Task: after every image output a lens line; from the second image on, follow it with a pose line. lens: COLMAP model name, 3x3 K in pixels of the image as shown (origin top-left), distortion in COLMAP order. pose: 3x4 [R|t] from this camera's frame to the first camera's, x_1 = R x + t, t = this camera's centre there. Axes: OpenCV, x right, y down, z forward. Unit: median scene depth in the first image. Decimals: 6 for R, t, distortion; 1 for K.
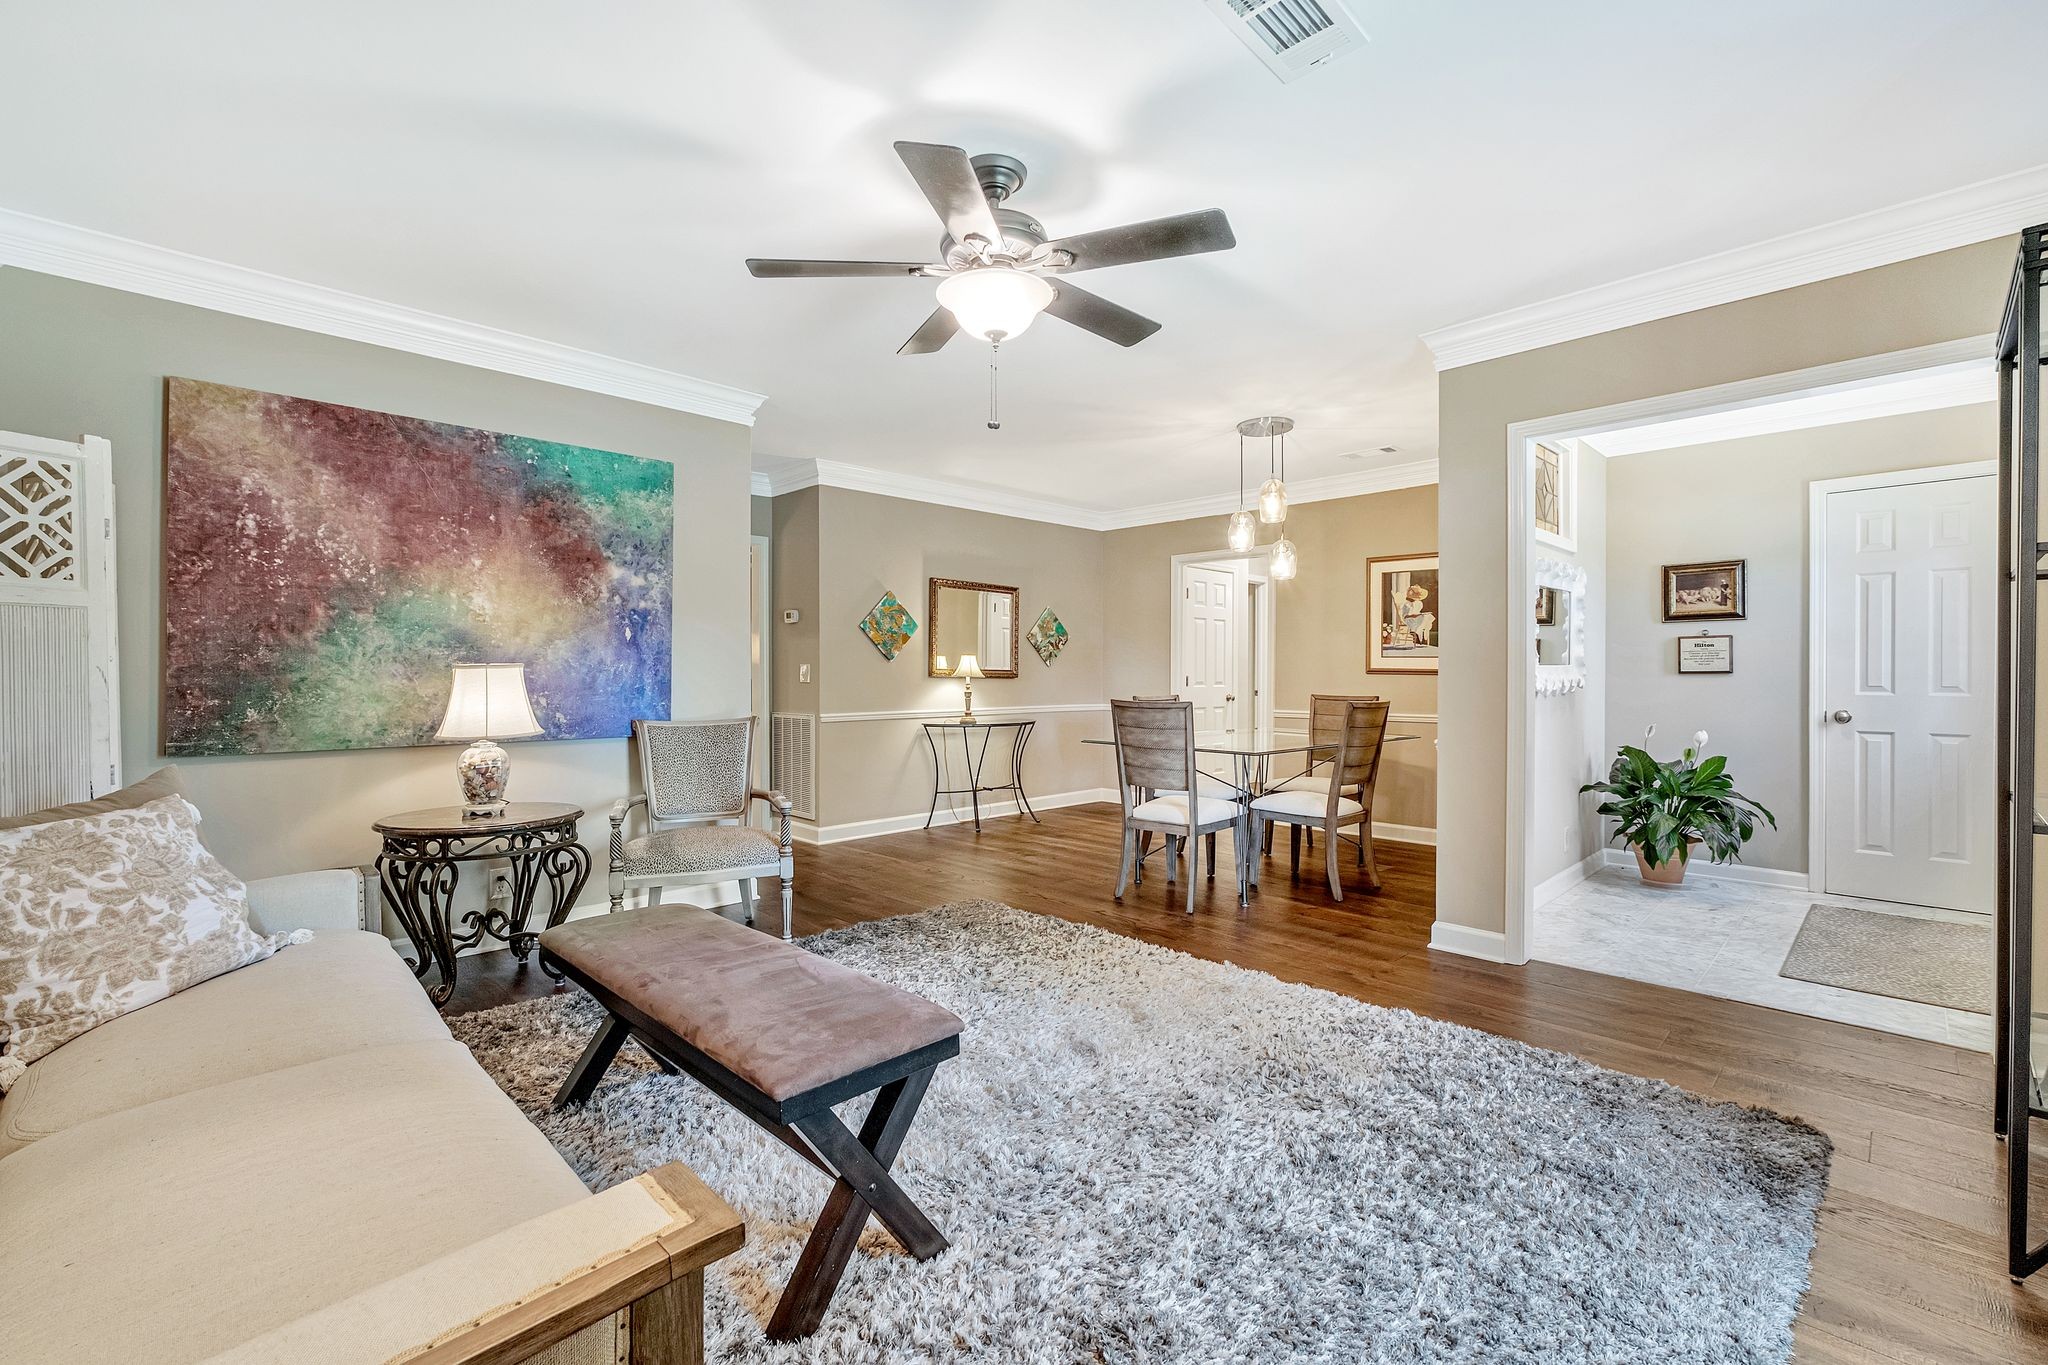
lens RADIAL K [[879.7, 0, 1029.0], [0, 879.7, 674.9], [0, 0, 1]] dist [-0.011641, 0.000027]
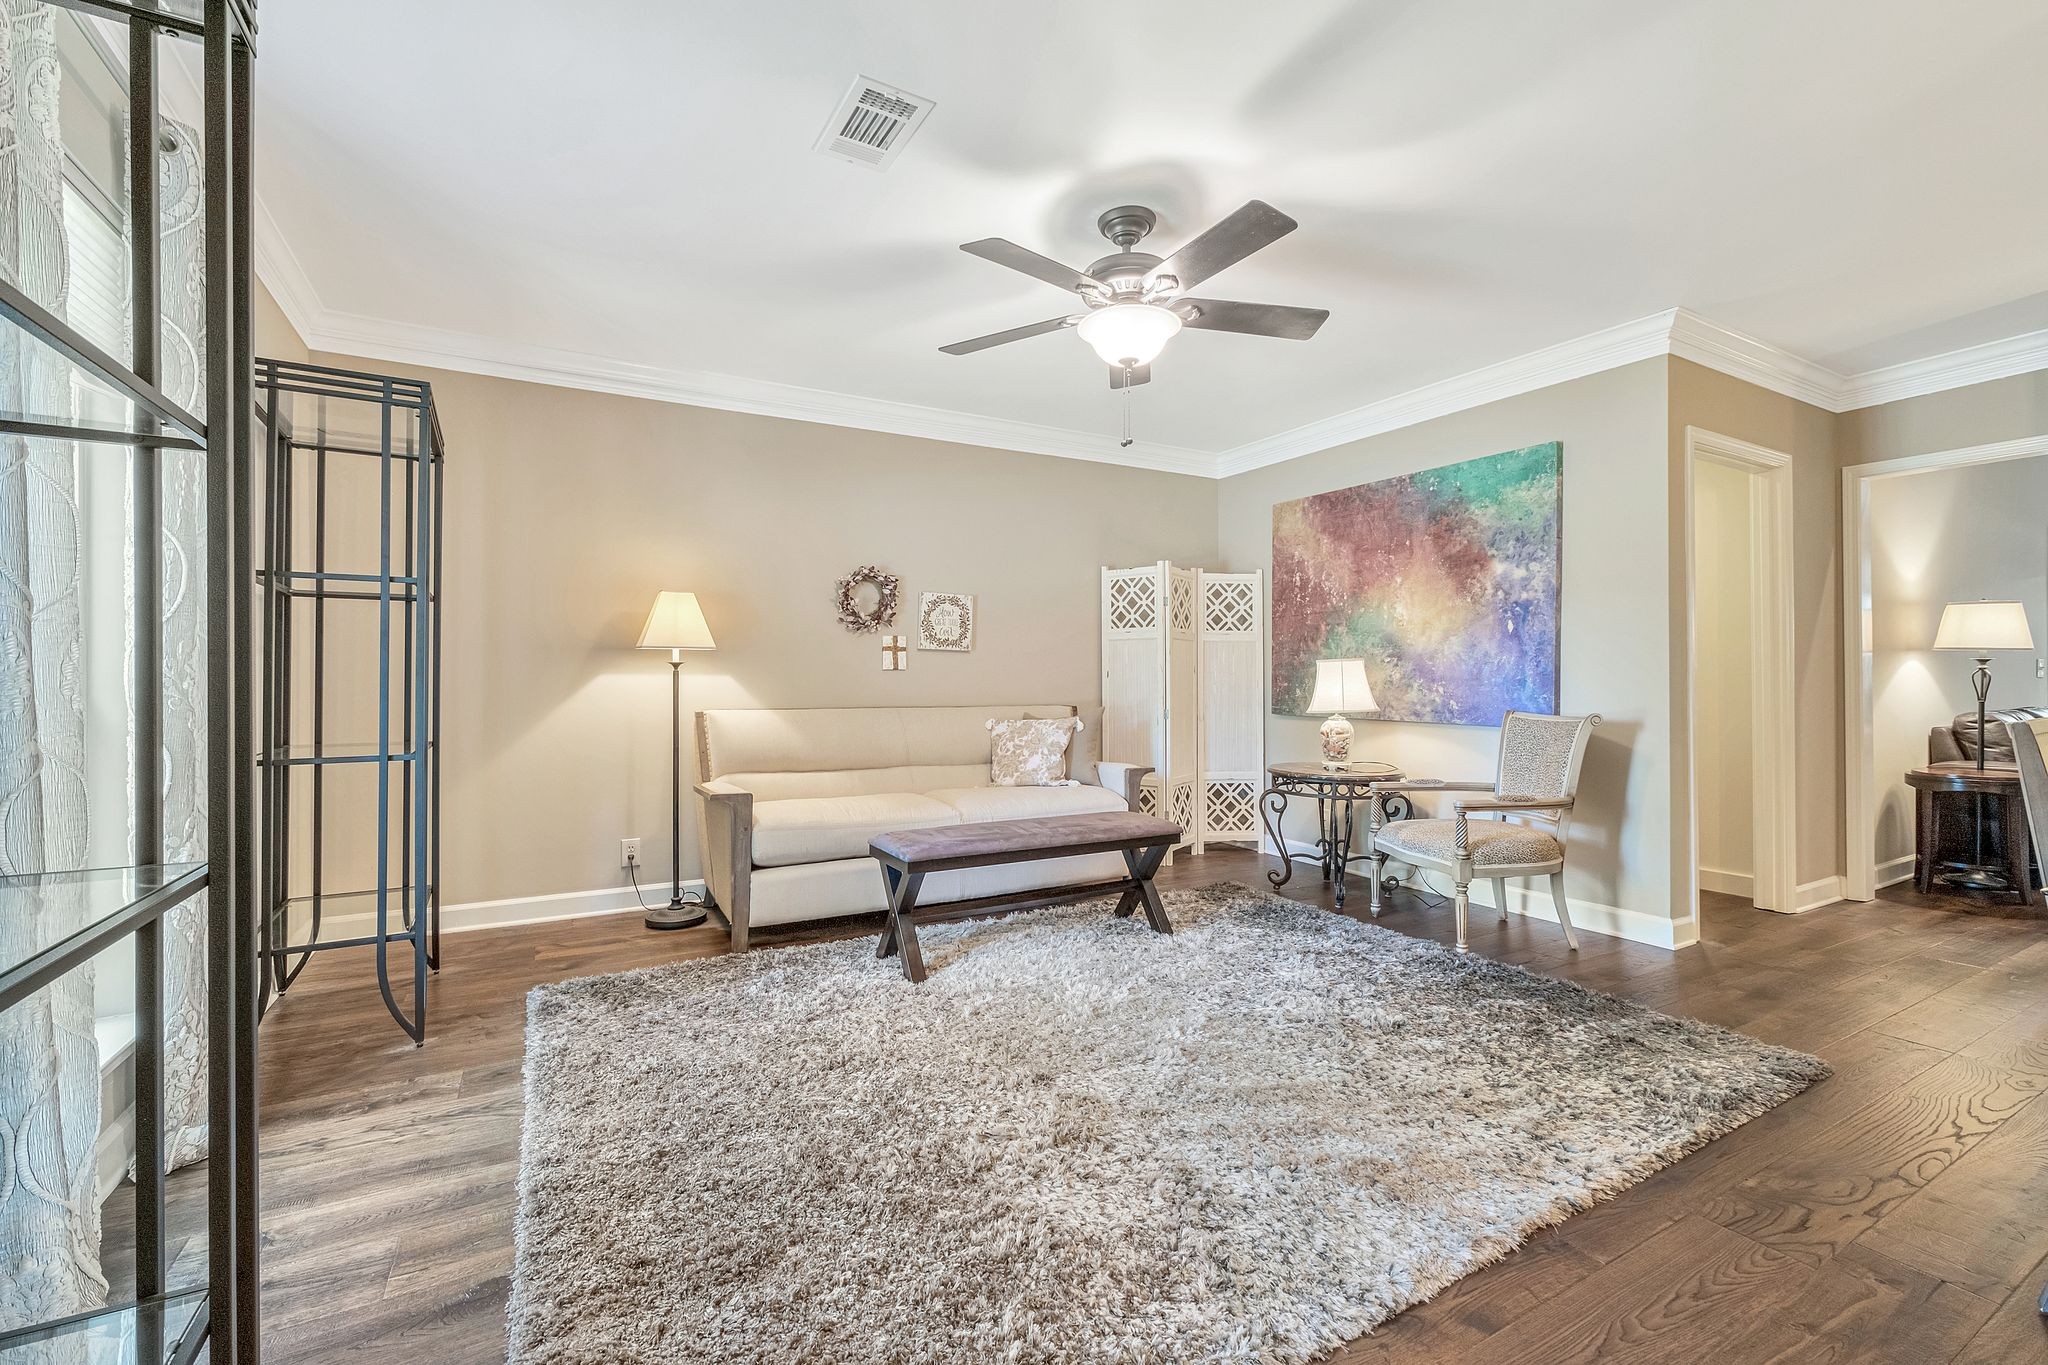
lens RADIAL K [[879.7, 0, 1022.9], [0, 879.7, 673.0], [0, 0, 1]] dist [-0.011641, 0.000027]
pose [[-0.272318, -0.004323, -0.962198, 0.677379], [-0.001095, 0.999991, -0.004183, 0.012463], [0.962207, -0.000085, -0.272320, 0.732044]]
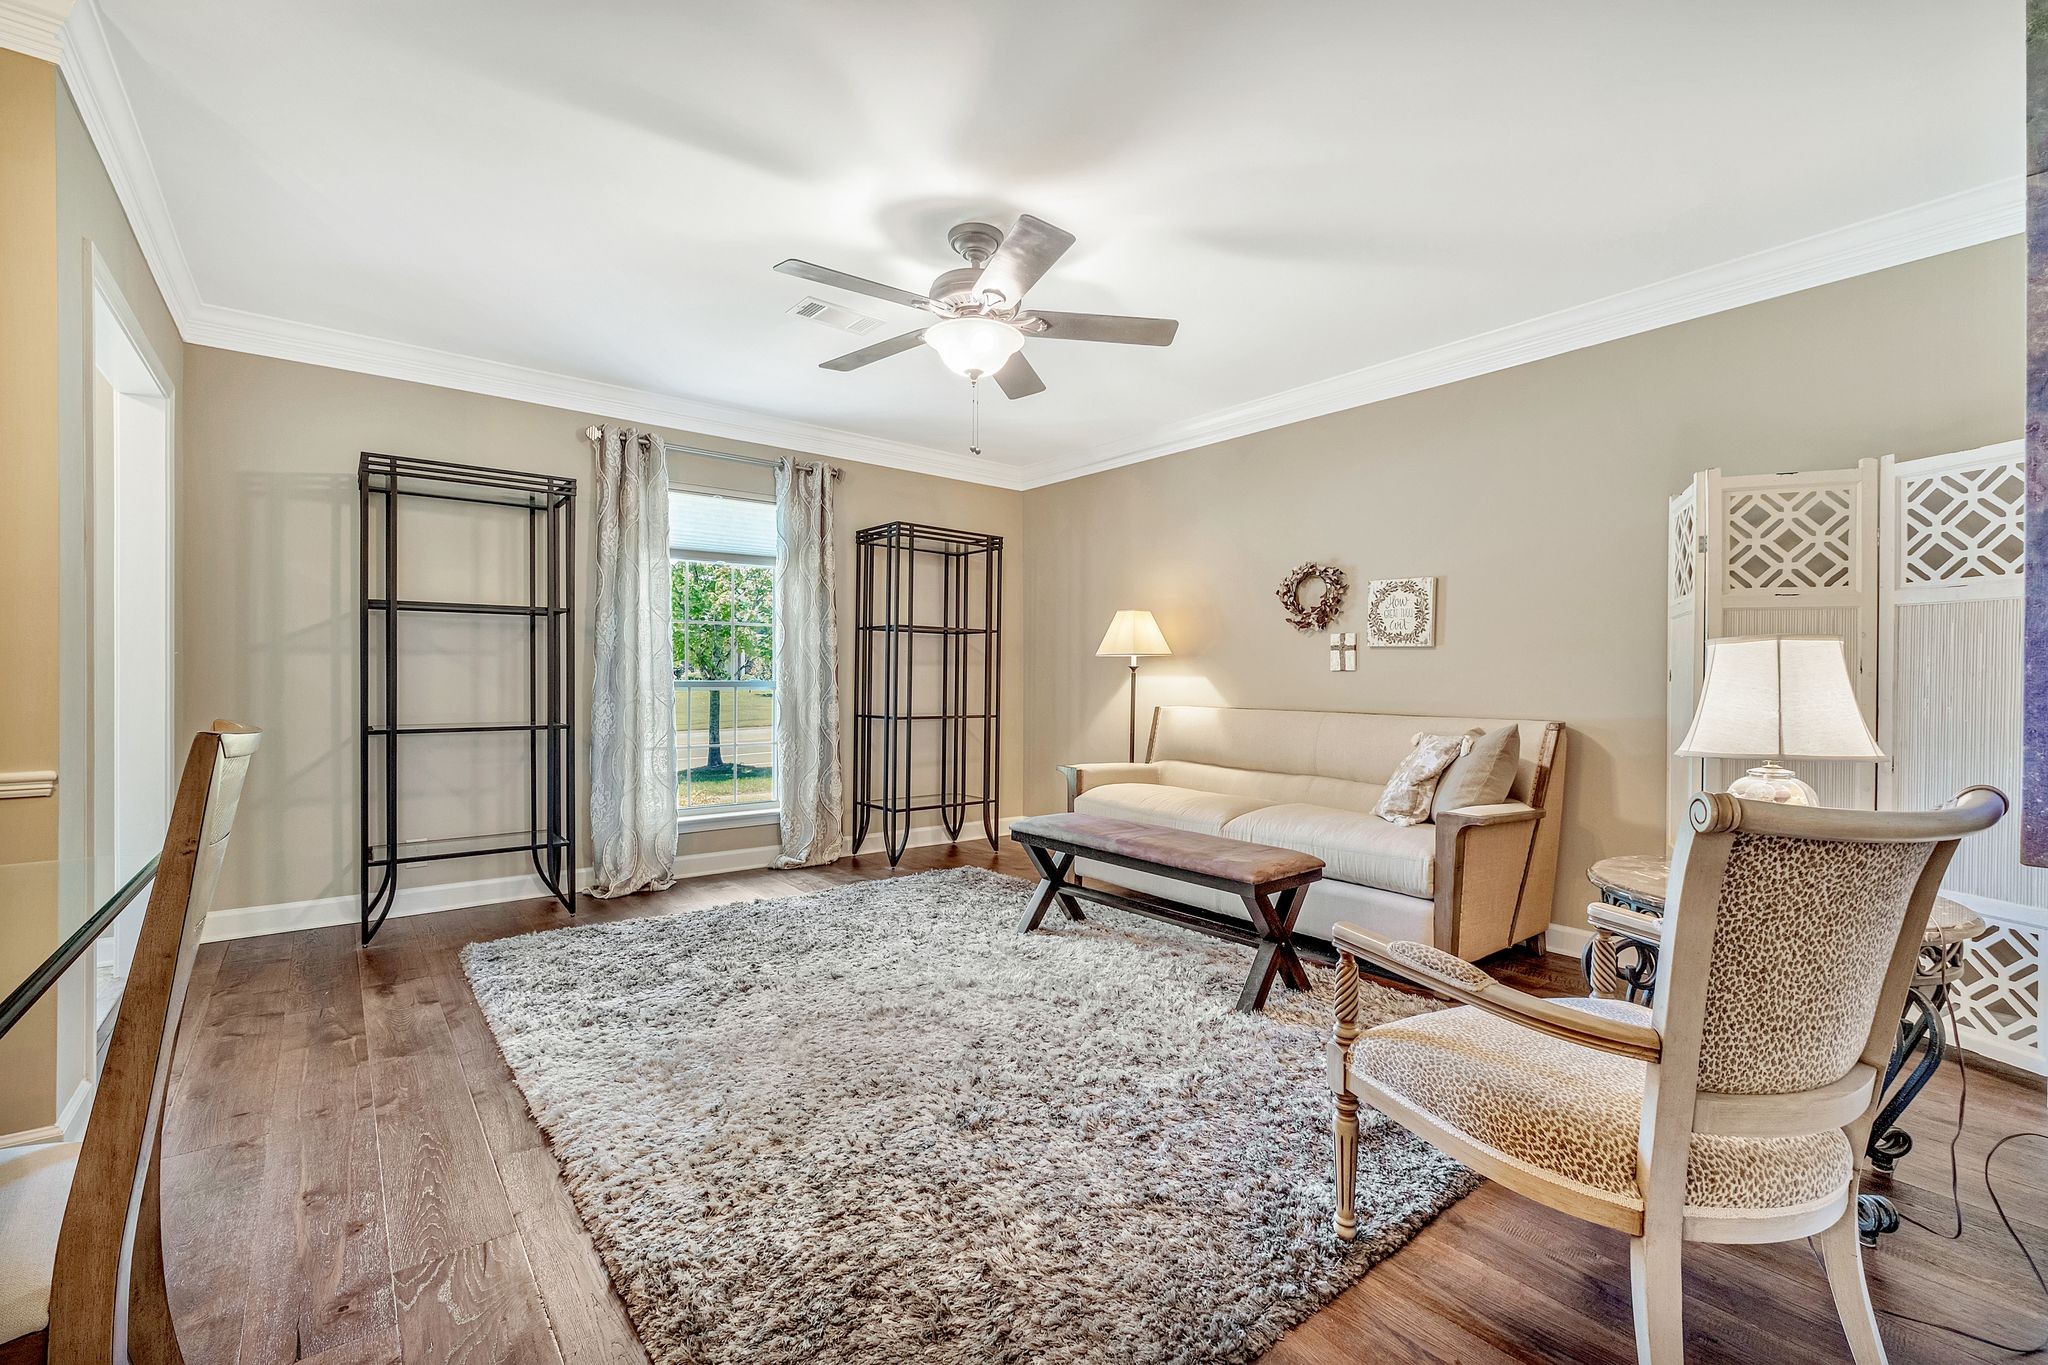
lens RADIAL K [[879.7, 0, 1013.6], [0, 879.7, 680.2], [0, 0, 1]] dist [-0.011641, 0.000027]
pose [[-0.993063, -0.005527, 0.117454, -0.150846], [-0.005244, 0.999983, 0.002716, 0.013865], [-0.117467, 0.002082, -0.993075, 1.359649]]
